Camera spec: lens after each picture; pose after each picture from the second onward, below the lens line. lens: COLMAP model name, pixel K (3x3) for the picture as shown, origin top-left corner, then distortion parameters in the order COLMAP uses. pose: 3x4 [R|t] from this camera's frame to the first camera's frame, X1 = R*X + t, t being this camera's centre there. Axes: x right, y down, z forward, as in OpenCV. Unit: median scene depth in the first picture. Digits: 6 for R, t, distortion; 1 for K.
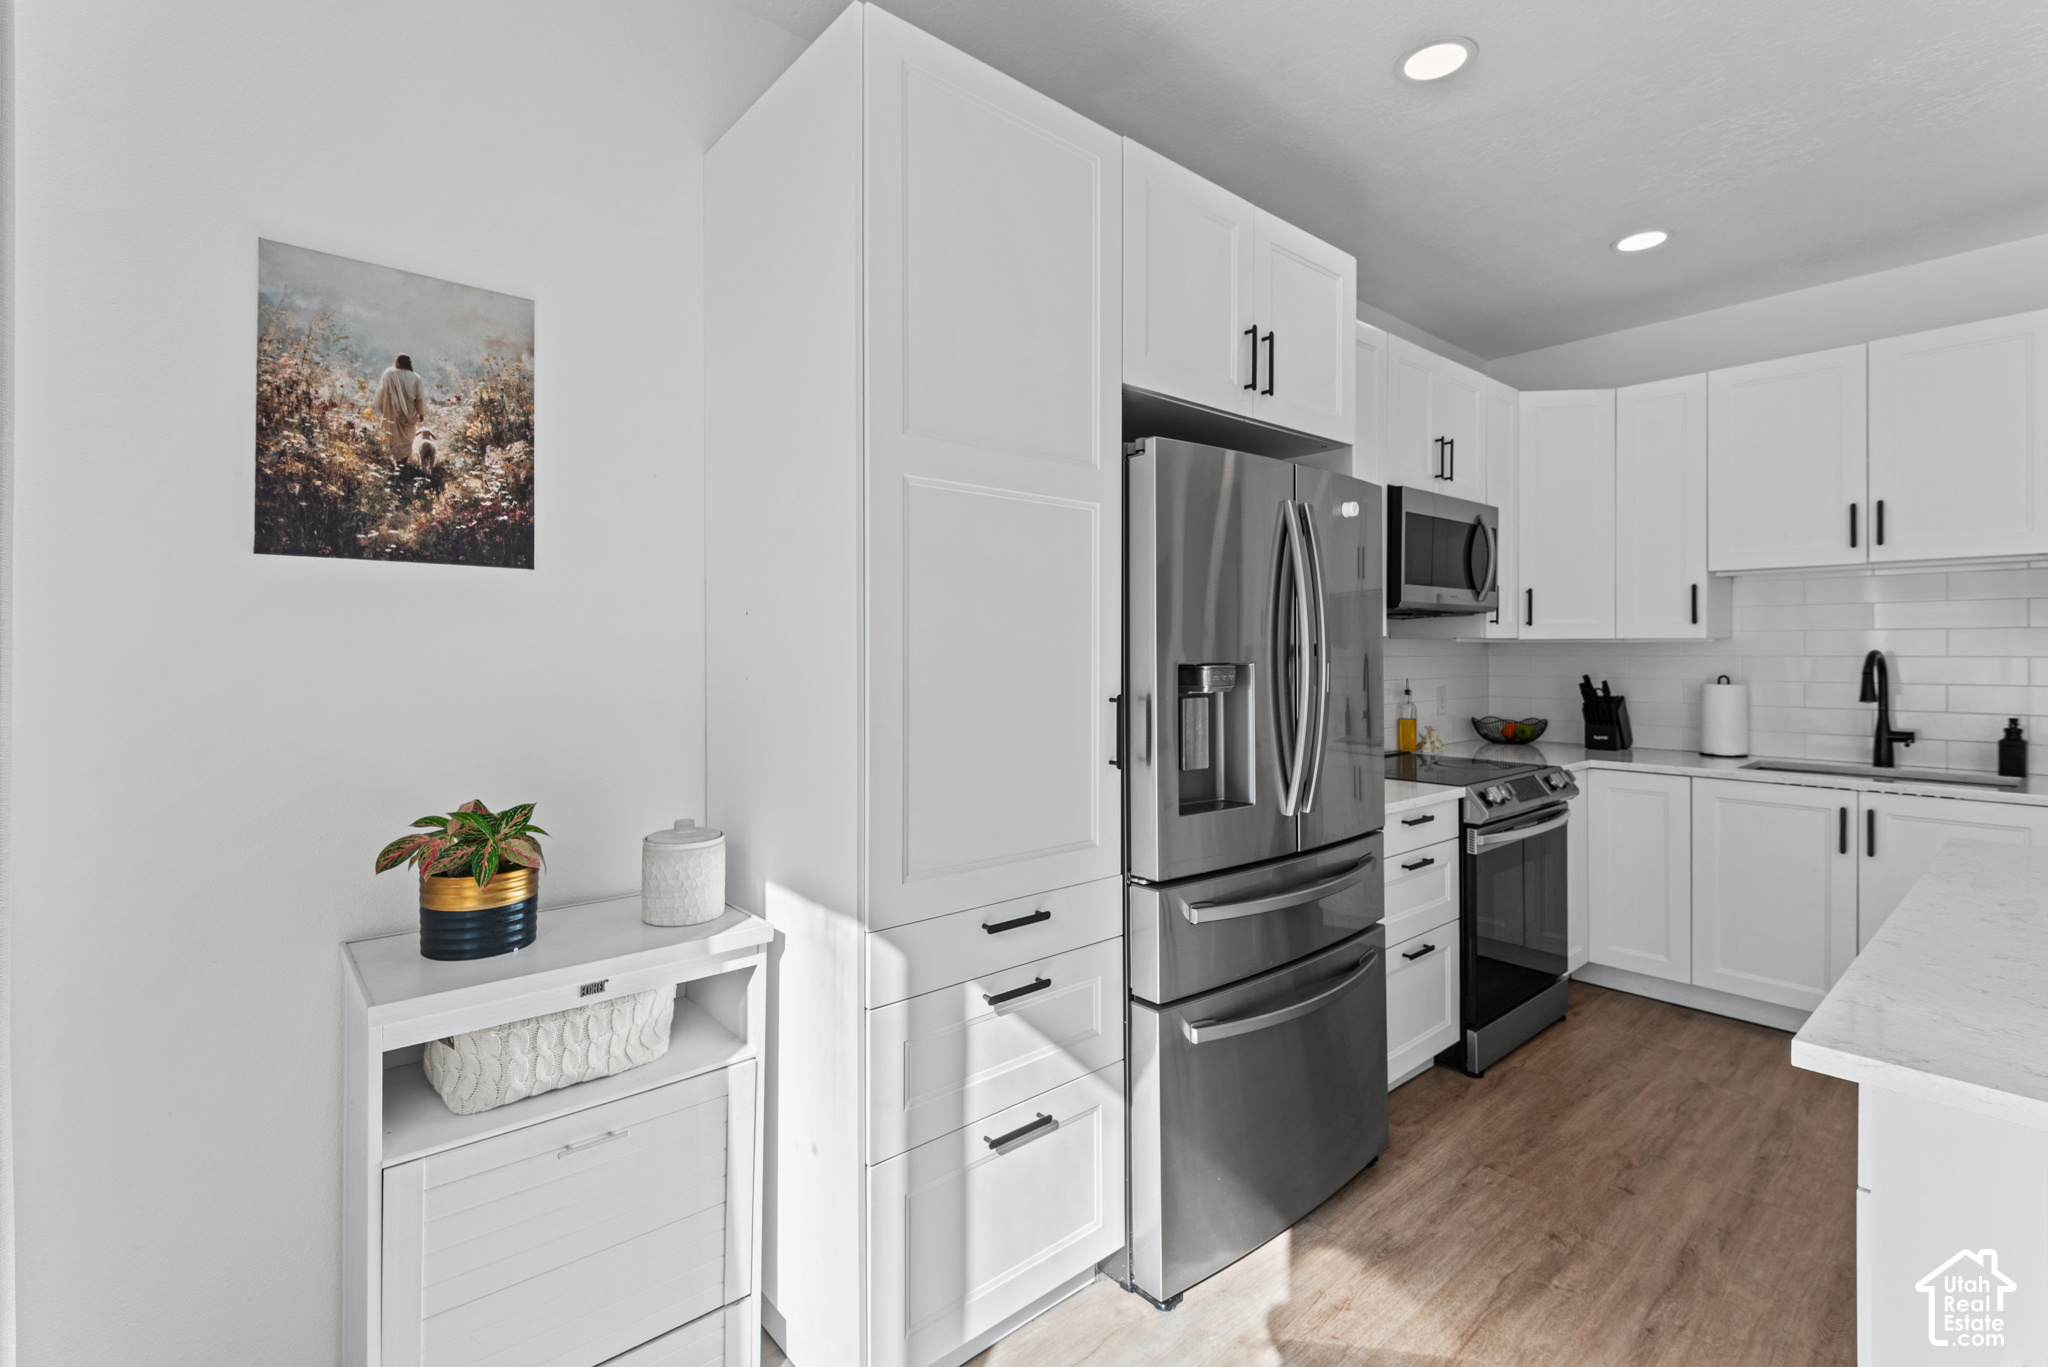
lens RADIAL K [[932.9, 0, 1047.2], [0, 932.9, 630.7], [0, 0, 1]] dist [0.003320, 0.000084]
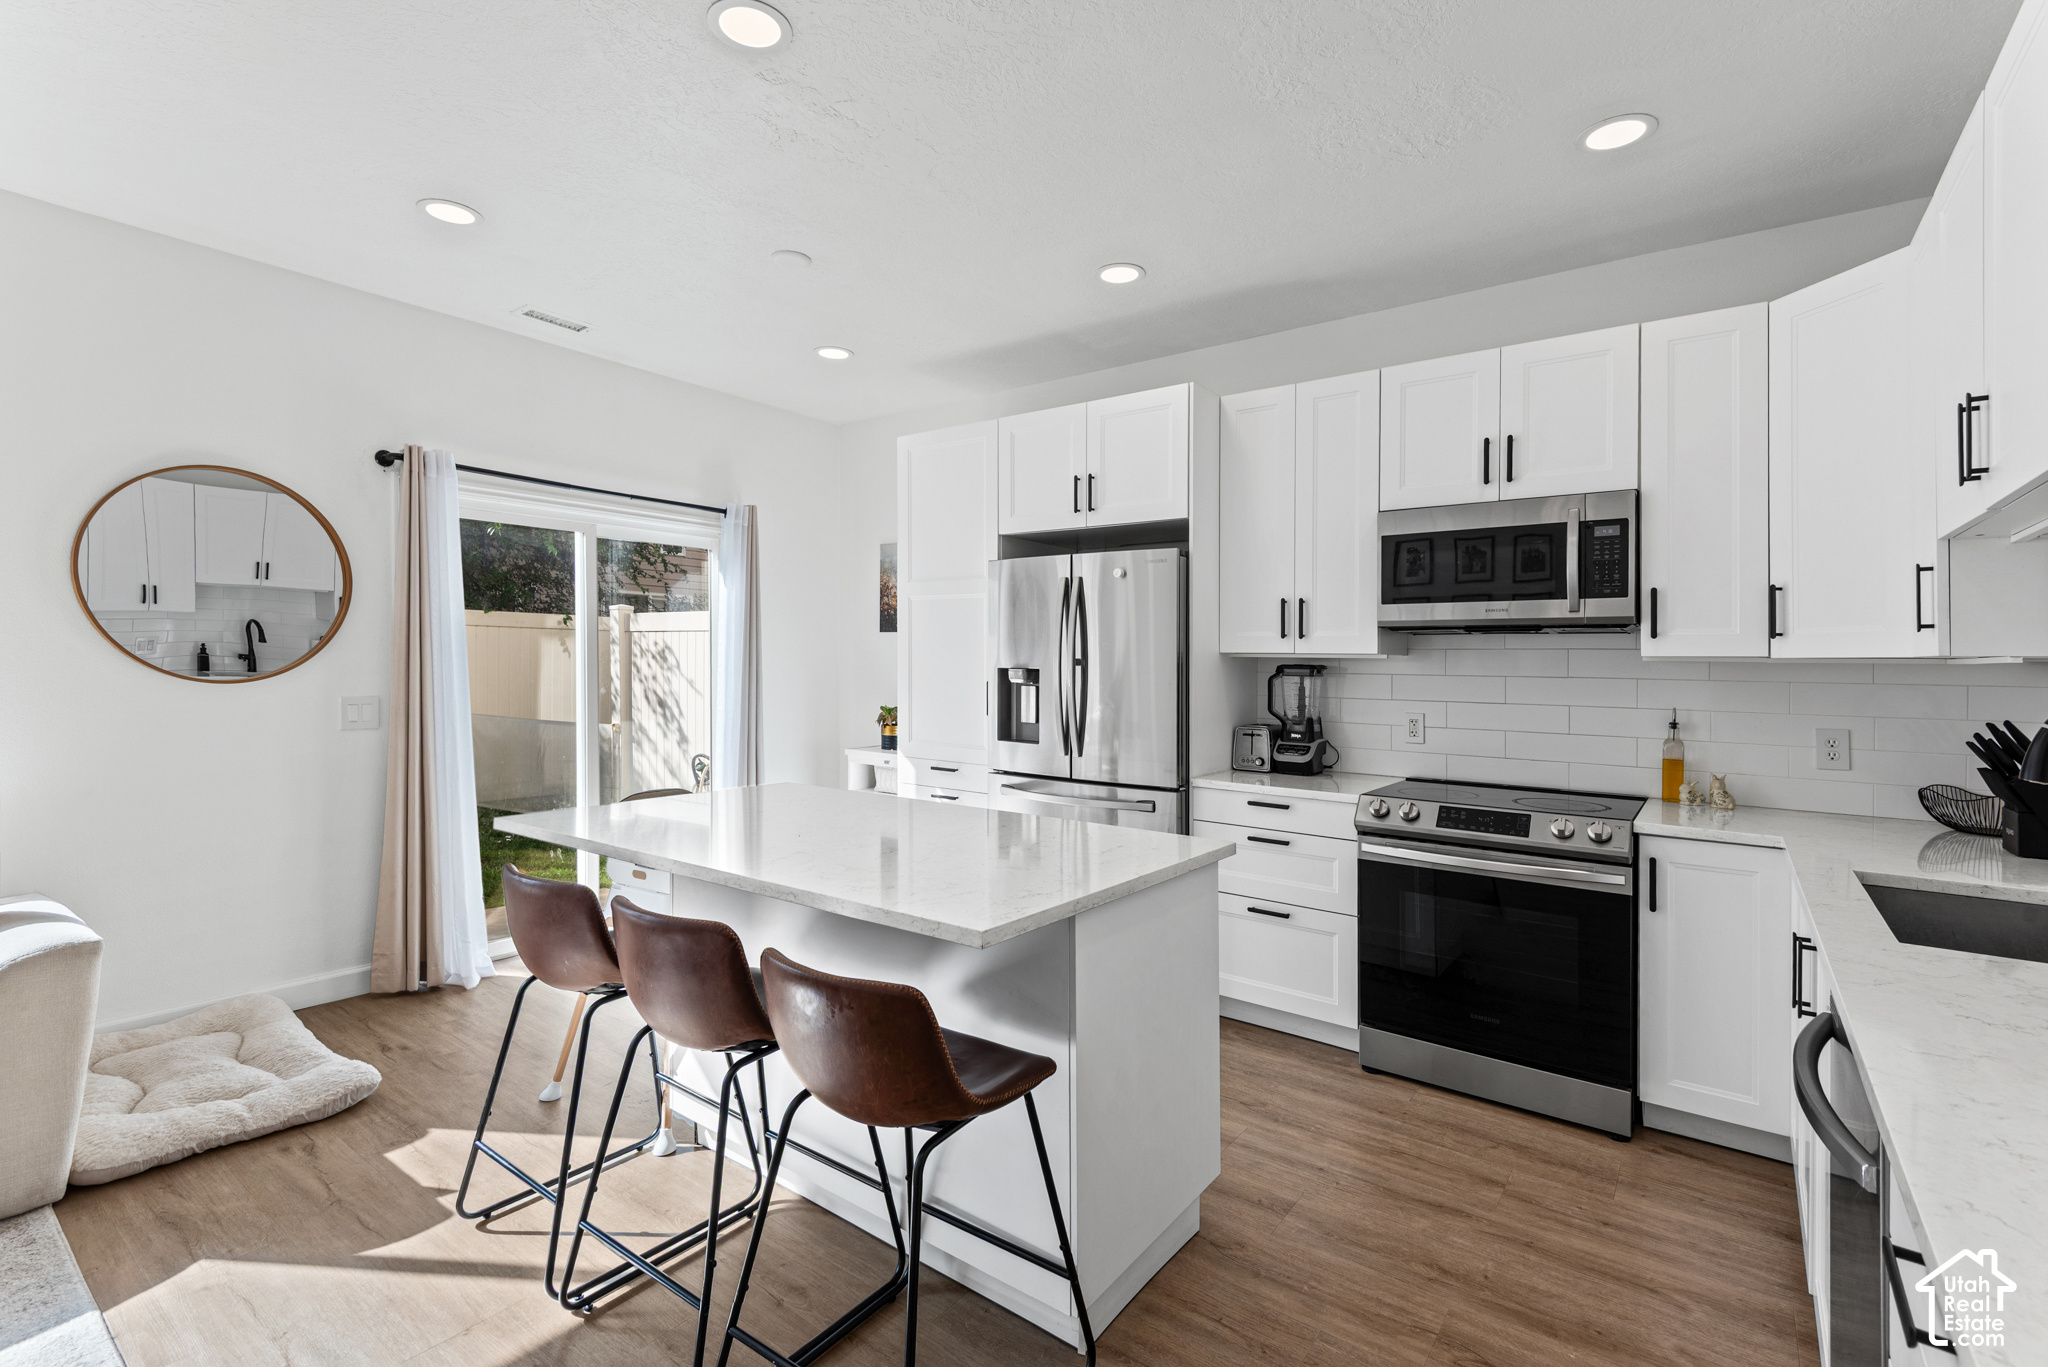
lens RADIAL K [[932.9, 0, 1024.6], [0, 932.9, 668.7], [0, 0, 1]] dist [0.003320, 0.000084]
pose [[0.201578, 0.010032, -0.979421, 1.788621], [-0.000007, 0.999948, 0.010240, 0.015722], [0.979472, -0.002058, 0.201567, 0.517442]]
